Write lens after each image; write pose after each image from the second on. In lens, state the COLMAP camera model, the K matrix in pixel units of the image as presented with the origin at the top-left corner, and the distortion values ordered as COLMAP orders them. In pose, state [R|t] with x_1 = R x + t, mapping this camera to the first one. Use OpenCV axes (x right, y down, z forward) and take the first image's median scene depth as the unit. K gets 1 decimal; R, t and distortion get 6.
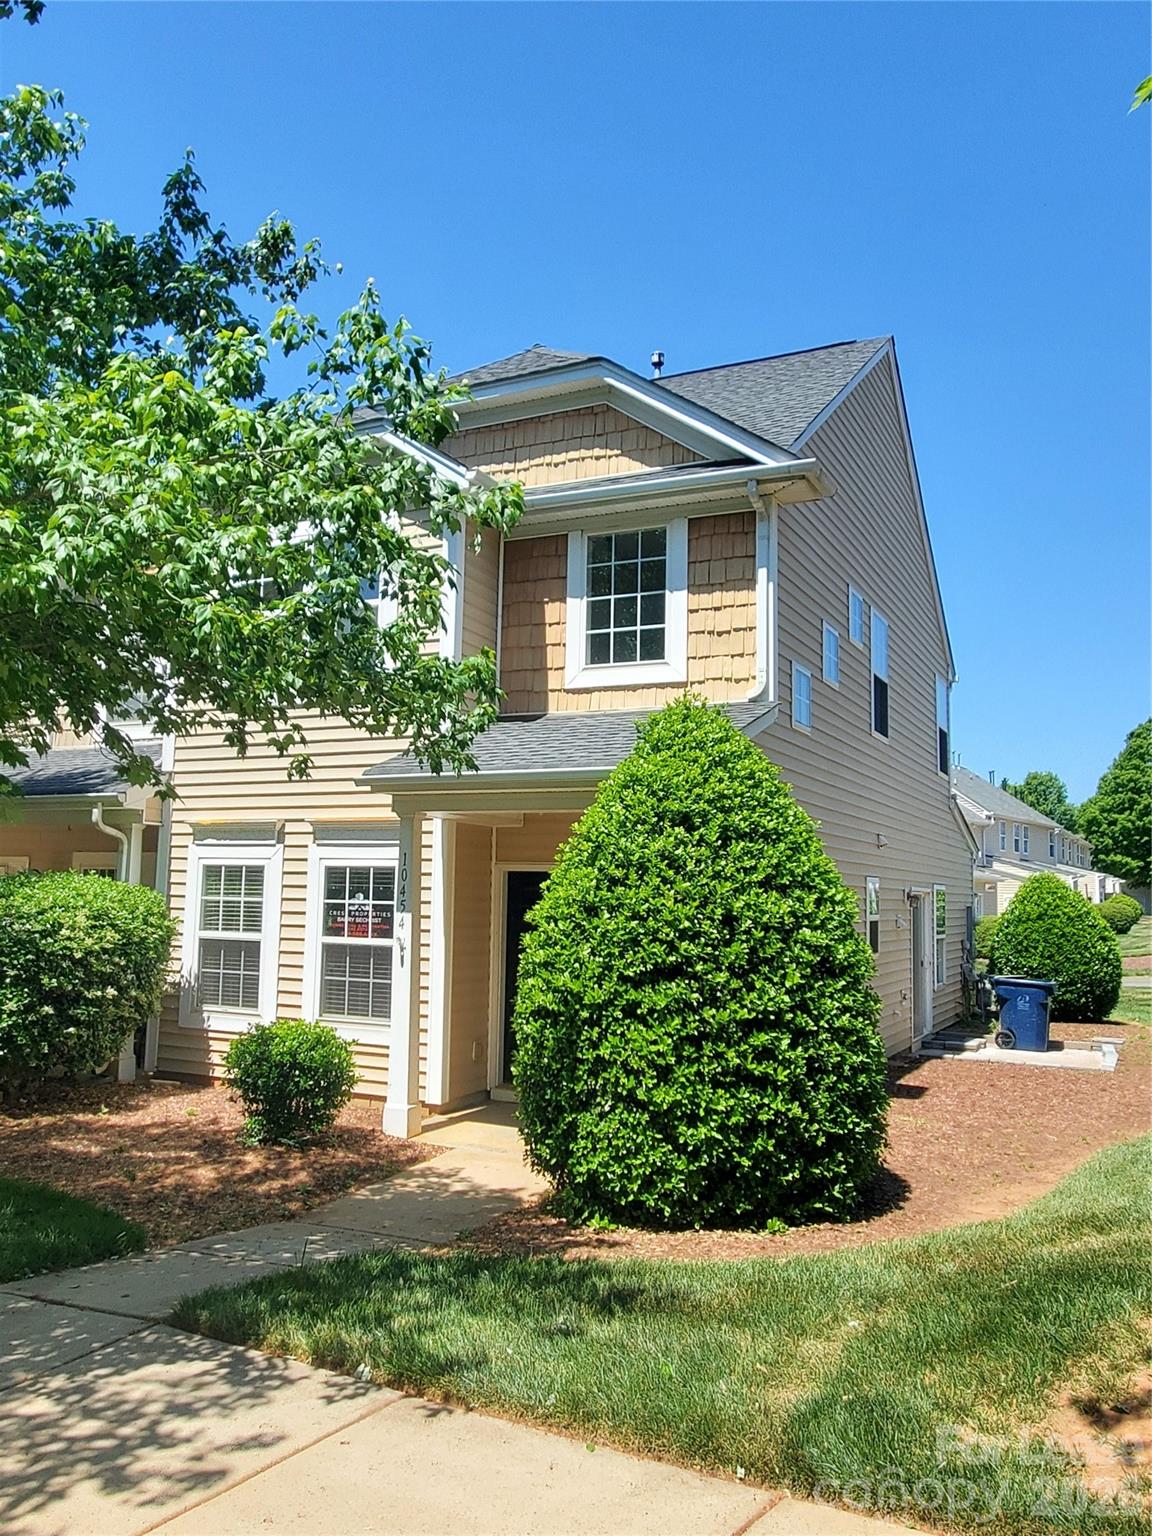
lens RADIAL K [[1198.6, 0, 548.0], [0, 1198.6, 762.9], [0, 0, 1]] dist [0.003357, -0.000096]
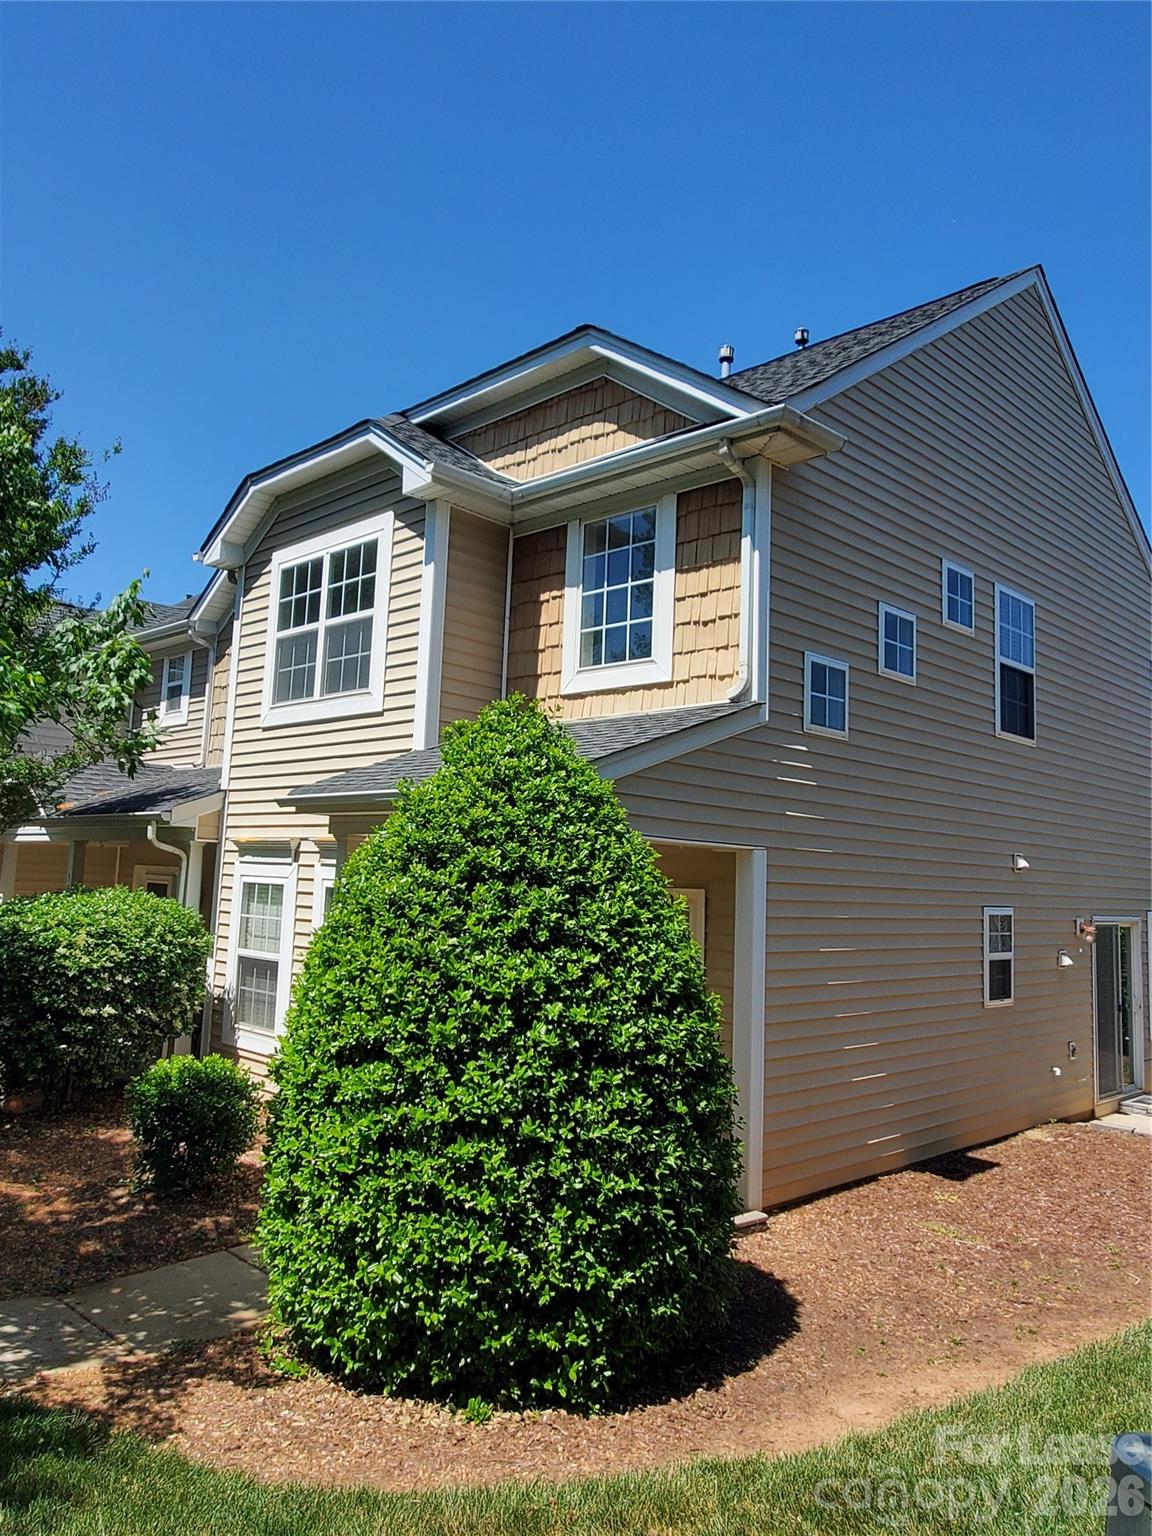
lens RADIAL K [[1102.9, 0, 565.9], [0, 1102.9, 742.1], [0, 0, 1]] dist [0.005140, 0.001187]
pose [[0.950080, -0.022980, -0.311159, 0.432516], [0.015428, 0.999524, -0.026710, -0.006198], [0.311625, 0.020576, 0.949982, 0.335231]]
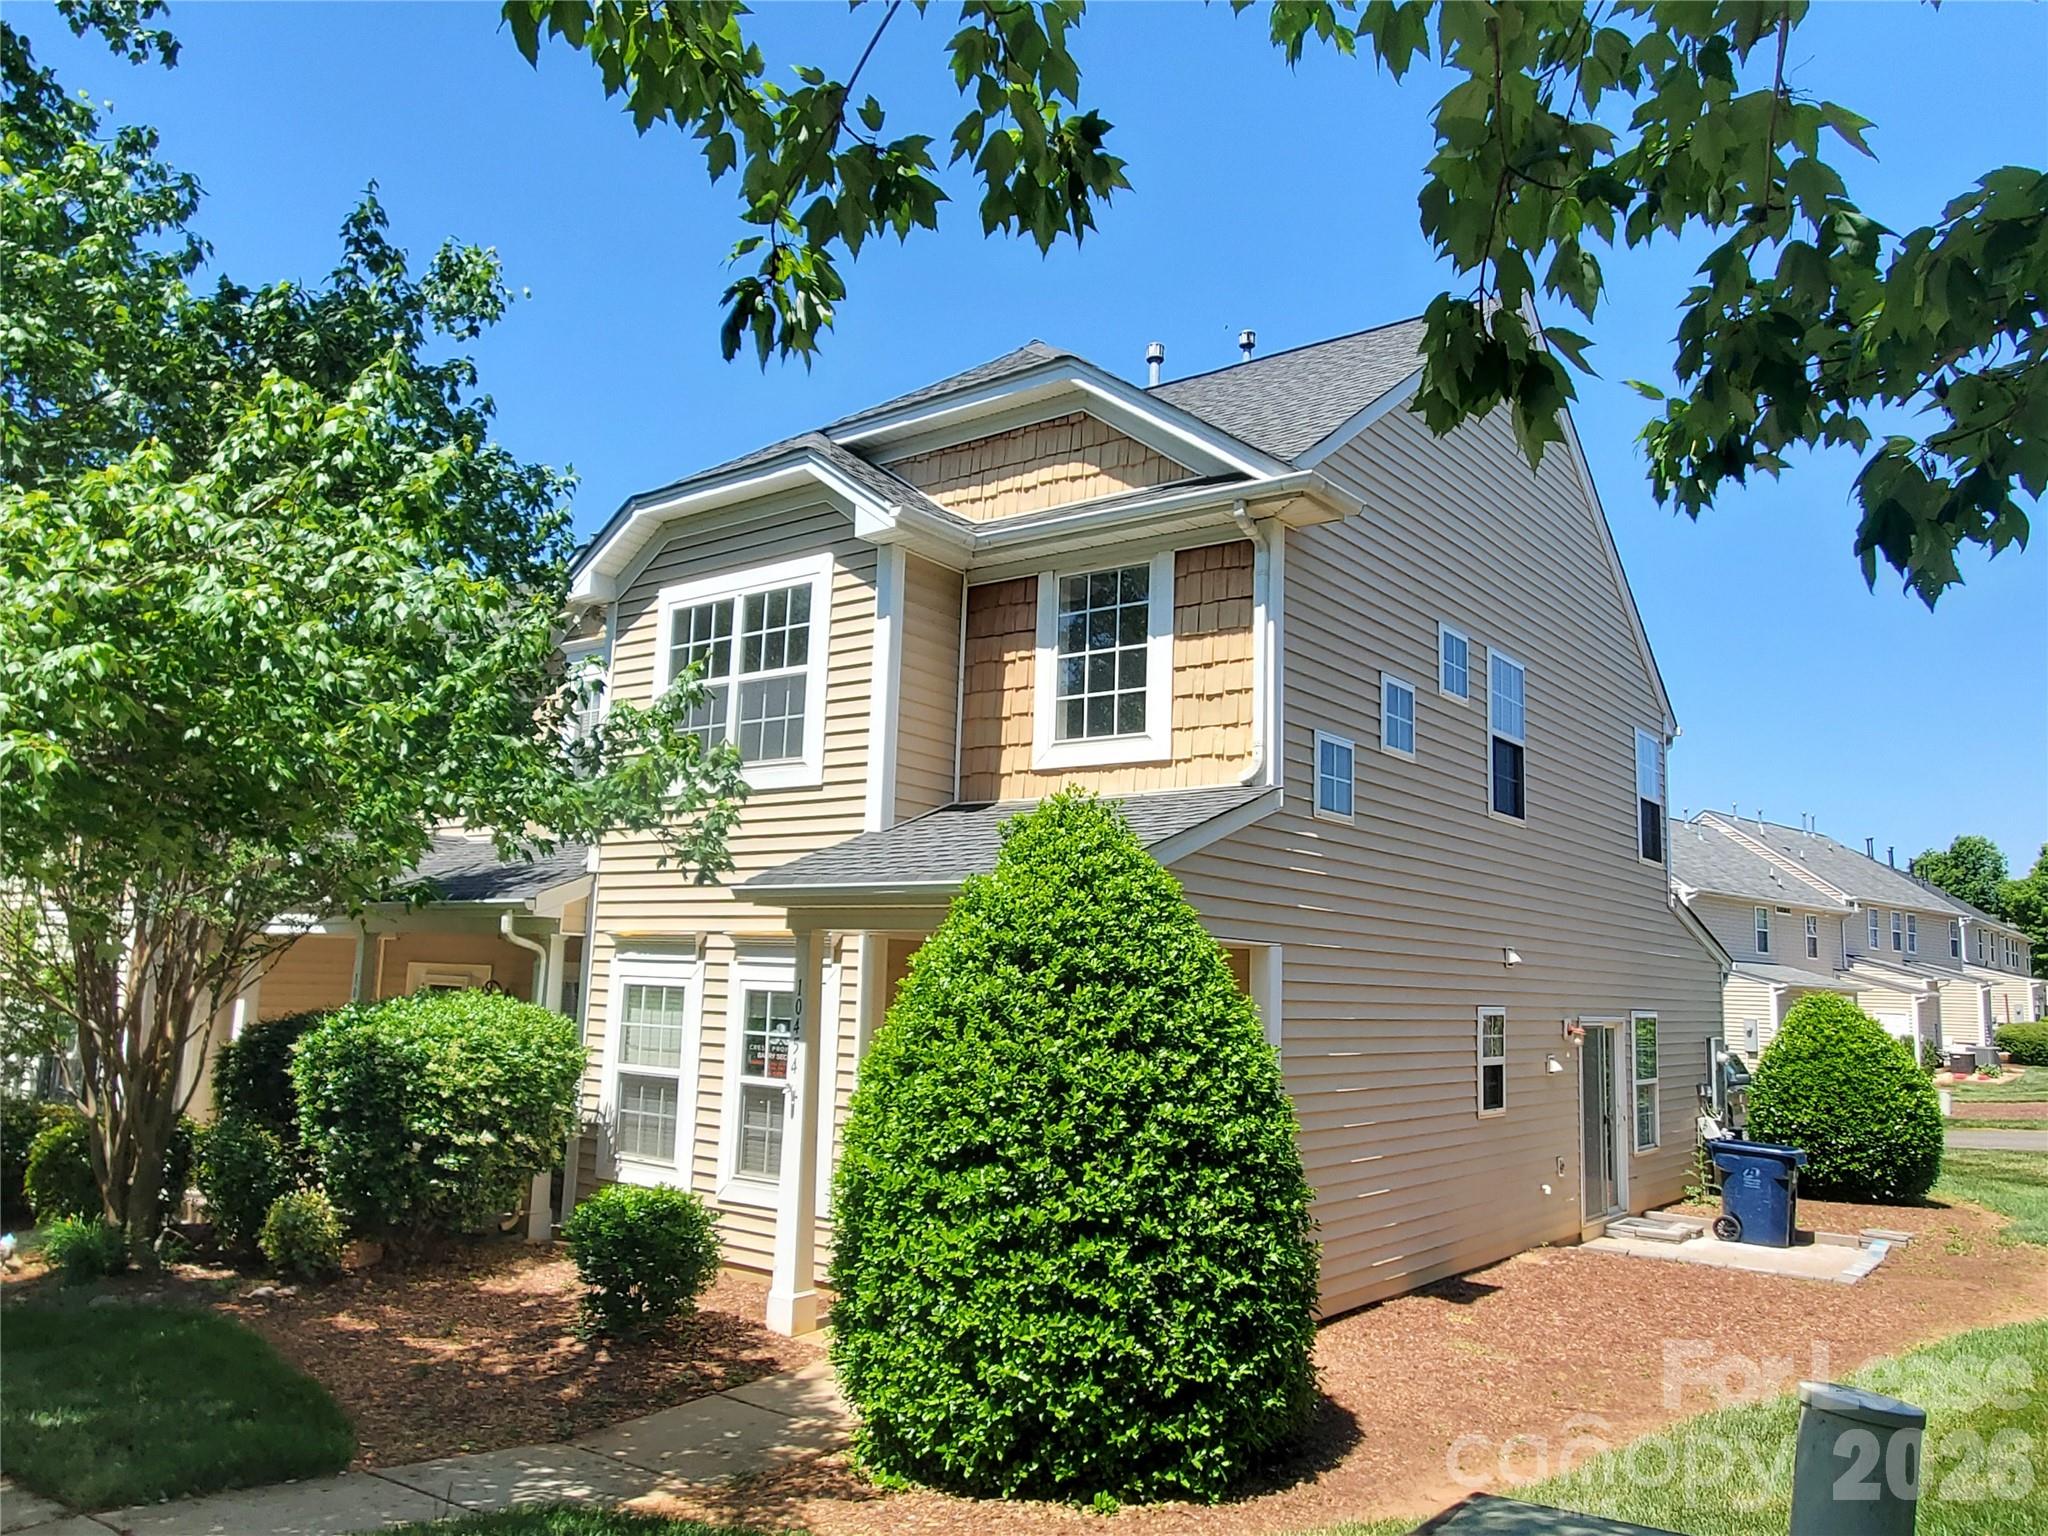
lens RADIAL K [[1470.5, 0, 1008.7], [0, 1470.5, 780.0], [0, 0, 1]] dist [0.005140, 0.001187]
pose [[0.981048, -0.014527, -0.193221, 0.294749], [0.008118, 0.999392, -0.033918, -0.034239], [0.193596, 0.031707, 0.980569, 0.061180]]
